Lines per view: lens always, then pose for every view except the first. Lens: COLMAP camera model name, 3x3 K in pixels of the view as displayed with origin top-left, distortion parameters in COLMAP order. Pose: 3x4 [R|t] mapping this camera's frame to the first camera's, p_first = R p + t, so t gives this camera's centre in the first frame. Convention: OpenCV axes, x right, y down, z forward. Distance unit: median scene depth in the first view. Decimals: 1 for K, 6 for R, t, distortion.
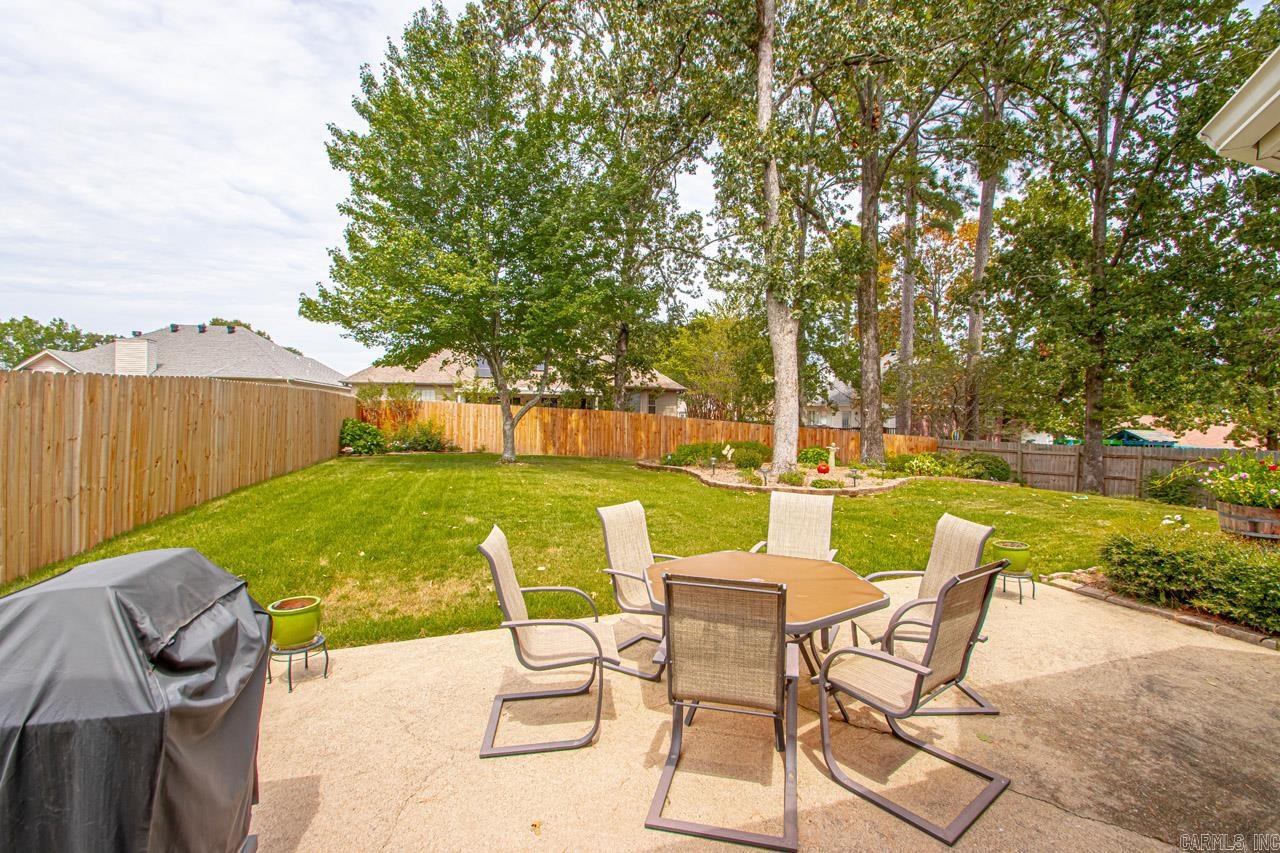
lens RADIAL K [[596.2, 0, 640.0], [0, 596.2, 426.5], [0, 0, 1]] dist [0.021006, -0.000041]
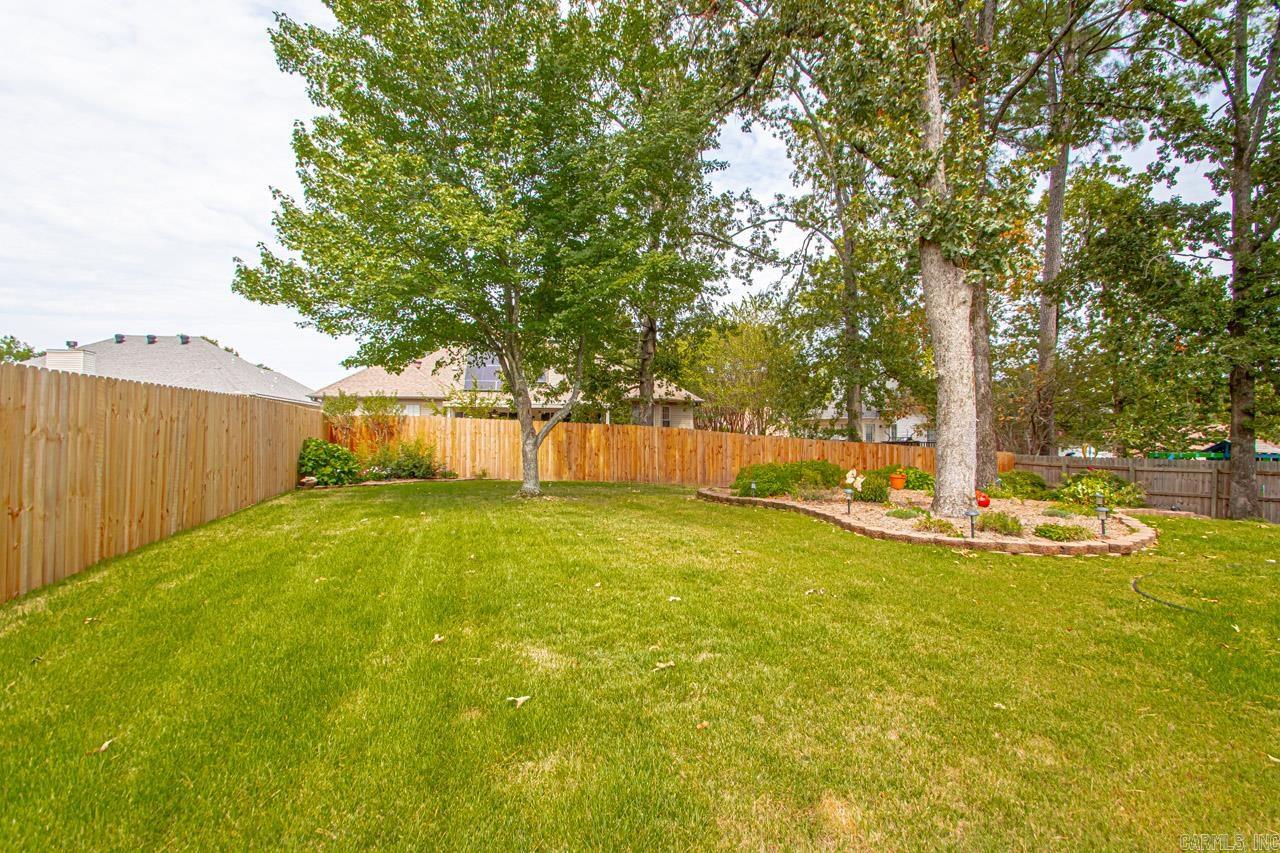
lens RADIAL K [[590.1, 0, 640.0], [0, 590.1, 426.5], [0, 0, 1]] dist [0.021072, -0.008561]
pose [[0.999302, -0.011667, 0.035476, -0.083103], [0.012645, 0.999542, -0.027482, -0.002408], [-0.035139, 0.027911, 0.998993, 0.202720]]
